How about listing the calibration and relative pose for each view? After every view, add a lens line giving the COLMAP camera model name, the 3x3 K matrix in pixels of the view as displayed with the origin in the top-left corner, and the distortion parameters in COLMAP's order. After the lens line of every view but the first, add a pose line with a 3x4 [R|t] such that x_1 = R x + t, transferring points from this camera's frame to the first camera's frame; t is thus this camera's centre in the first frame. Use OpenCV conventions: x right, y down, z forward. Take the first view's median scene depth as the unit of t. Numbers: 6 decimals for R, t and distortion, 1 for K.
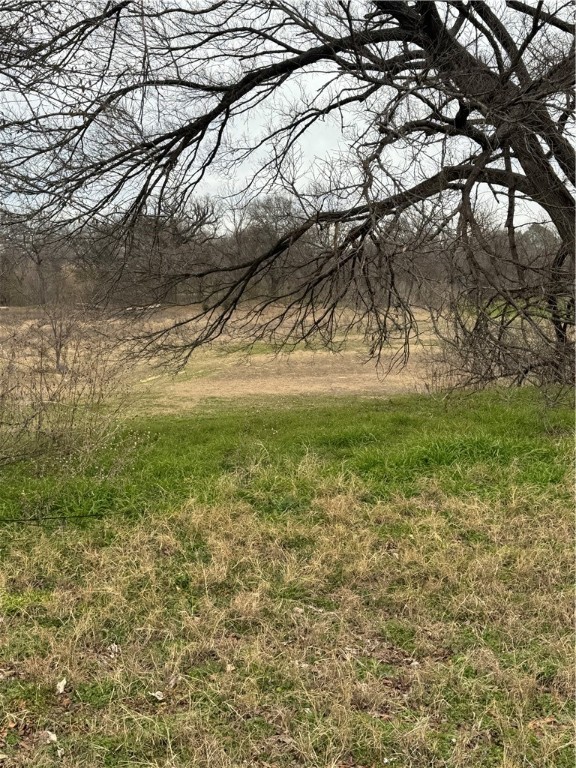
lens RADIAL K [[977.1, 0, 288.0], [0, 977.1, 384.0], [0, 0, 1]] dist [0.172802, -0.009537]
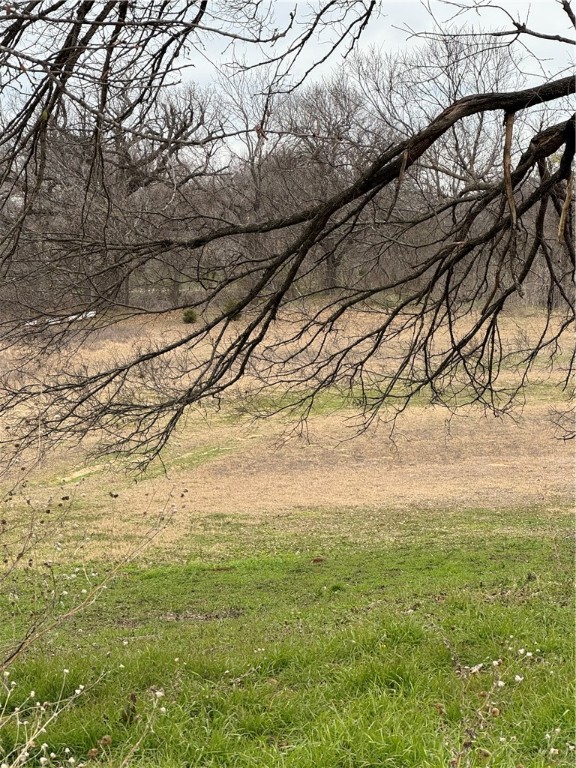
lens RADIAL K [[1925.7, 0, 288.0], [0, 1925.7, 384.0], [0, 0, 1]] dist [-0.306885, 9.469115]
pose [[0.999557, -0.015283, -0.025545, -0.025402], [0.014170, 0.998965, -0.043215, -0.009670], [0.026179, 0.042834, 0.998739, 0.136143]]
